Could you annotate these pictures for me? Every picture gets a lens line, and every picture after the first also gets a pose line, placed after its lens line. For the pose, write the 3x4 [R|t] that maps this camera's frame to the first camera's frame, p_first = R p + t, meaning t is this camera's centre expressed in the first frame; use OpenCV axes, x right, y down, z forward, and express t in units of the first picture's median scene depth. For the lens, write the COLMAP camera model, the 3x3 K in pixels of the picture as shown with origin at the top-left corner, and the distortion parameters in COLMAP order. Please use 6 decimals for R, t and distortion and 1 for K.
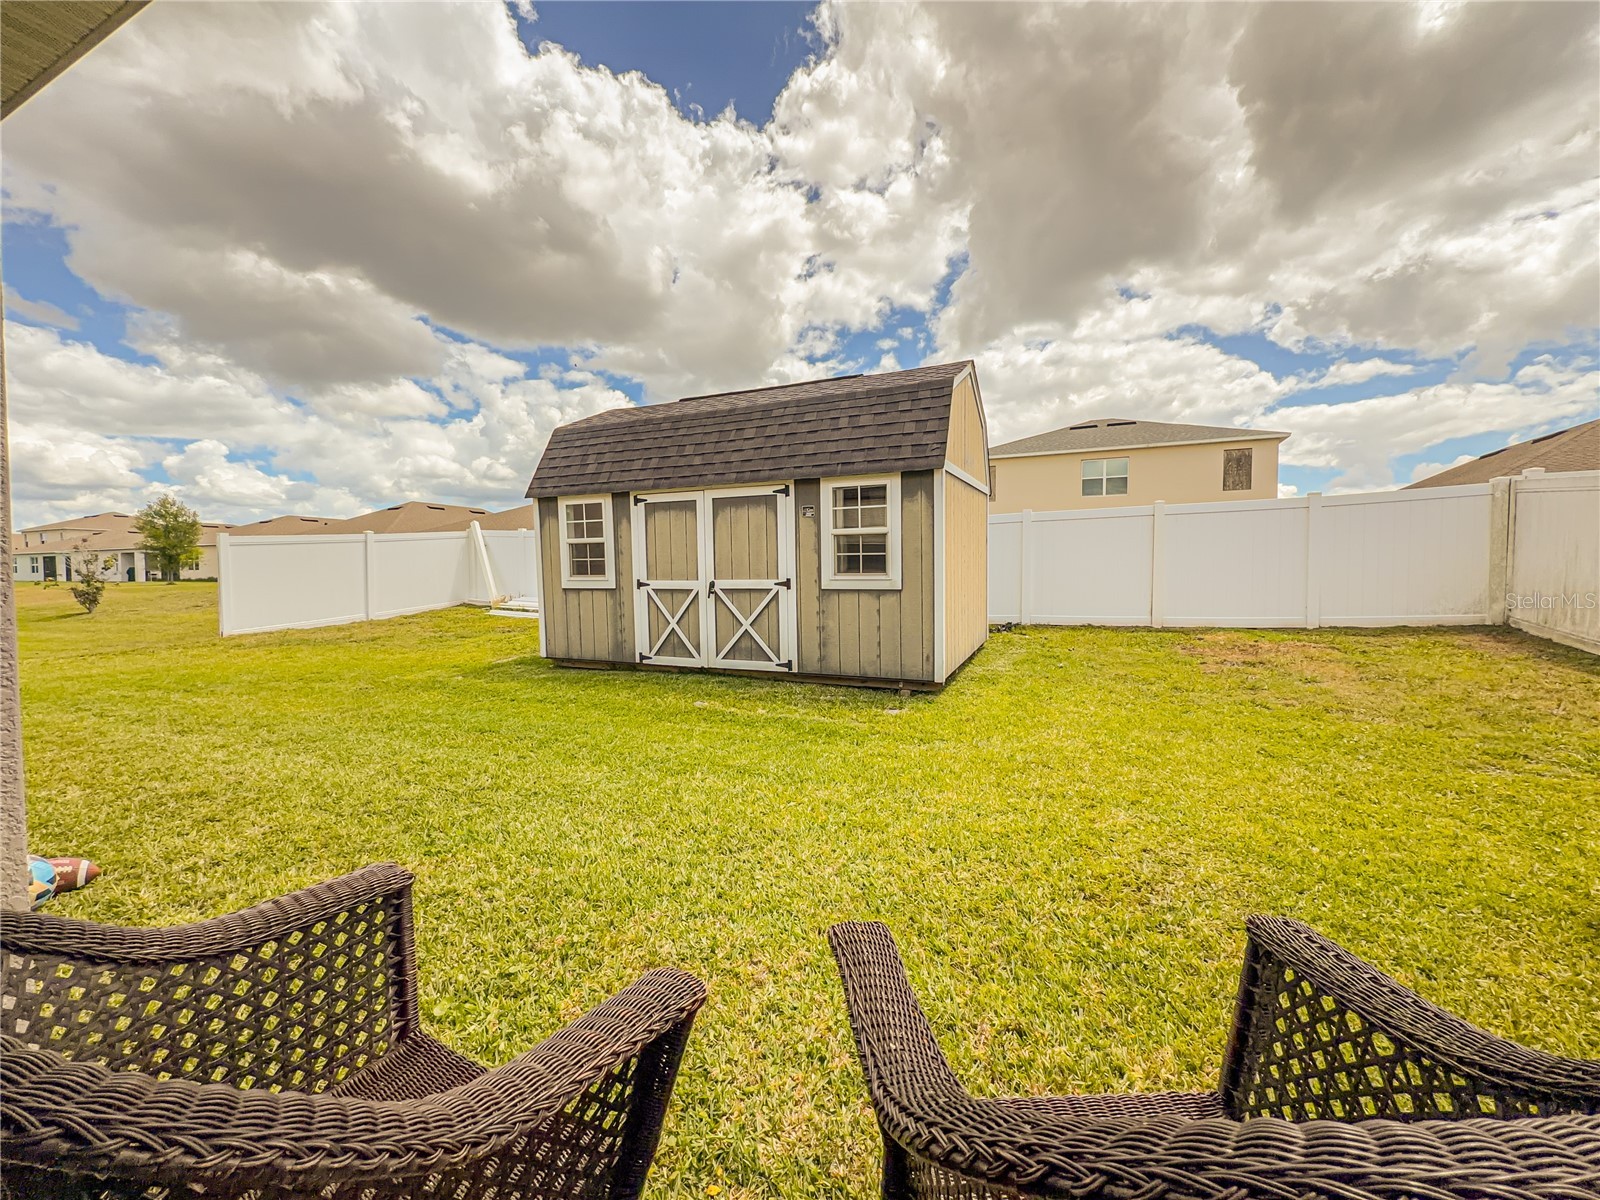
lens RADIAL K [[643.9, 0, 800.0], [0, 643.9, 600.0], [0, 0, 1]] dist [0.000507, 0.000003]
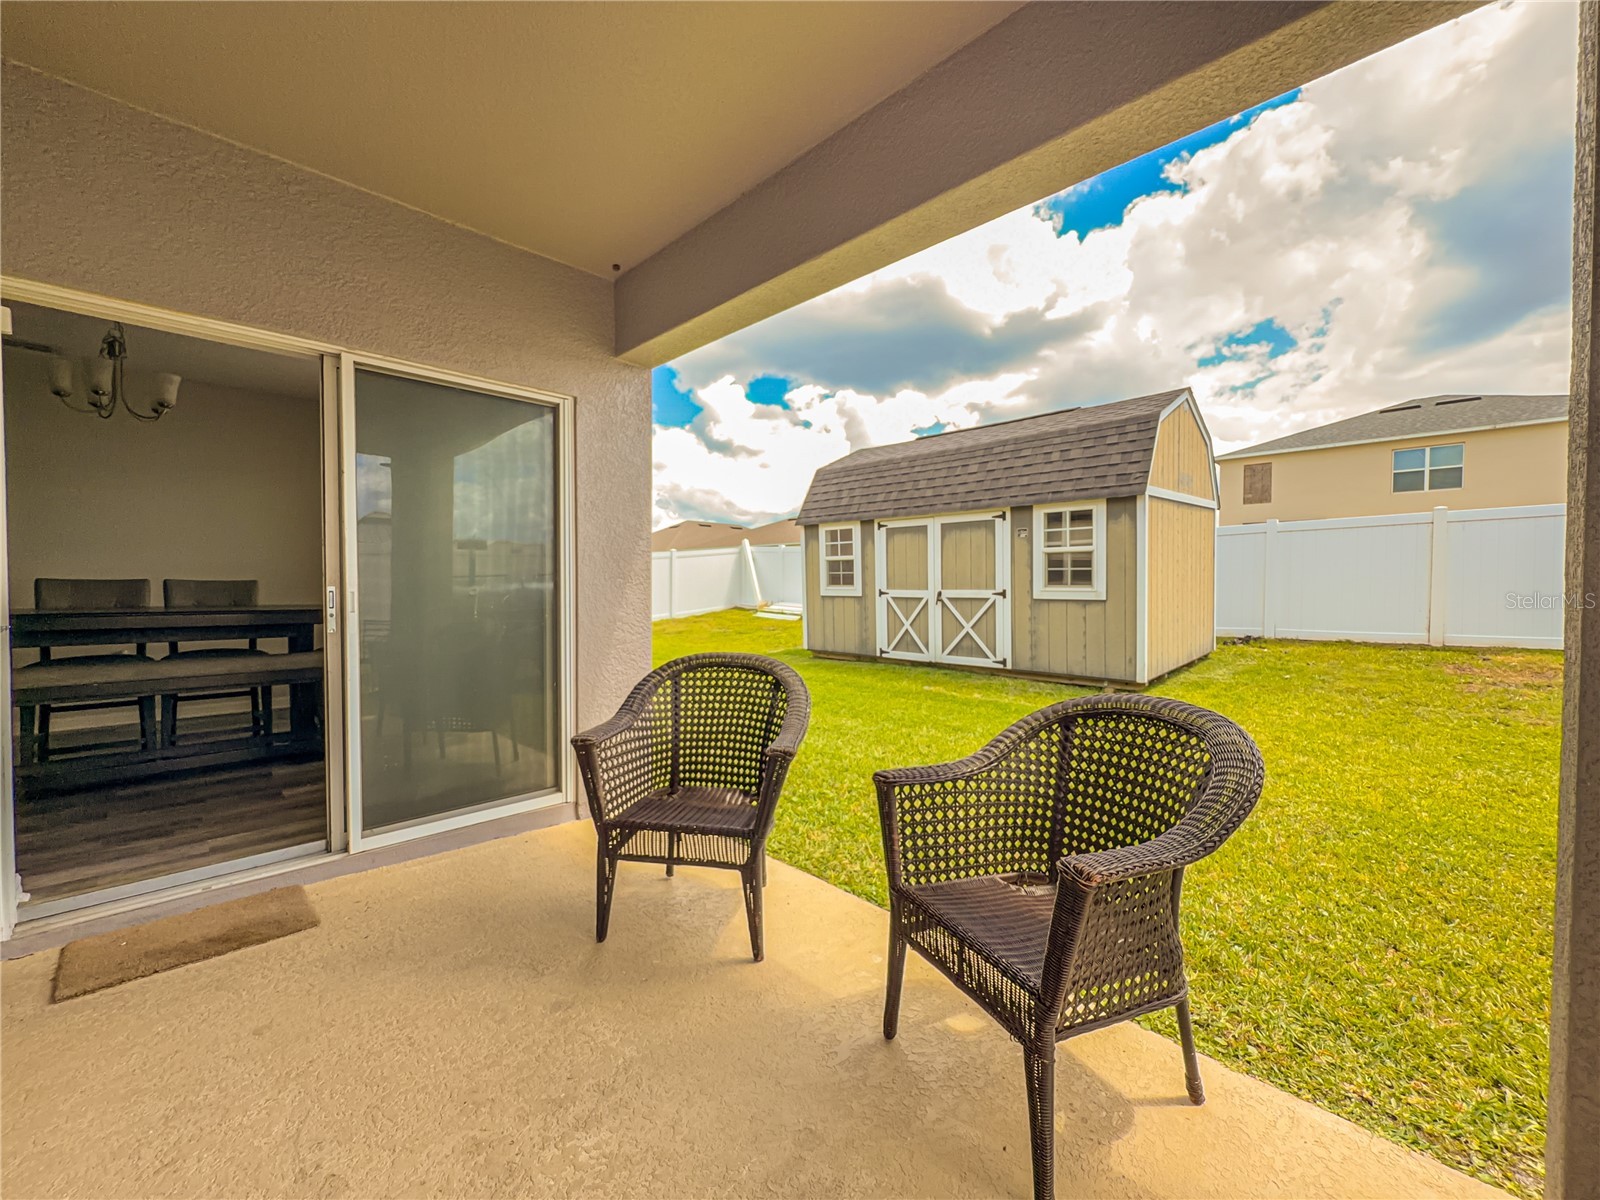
lens RADIAL K [[643.9, 0, 800.0], [0, 643.9, 600.0], [0, 0, 1]] dist [0.000507, 0.000003]
pose [[0.937003, 0.013911, -0.349043, 0.041634], [-0.018555, 0.999778, -0.009965, 0.004544], [0.348827, 0.015814, 0.937054, -0.234662]]
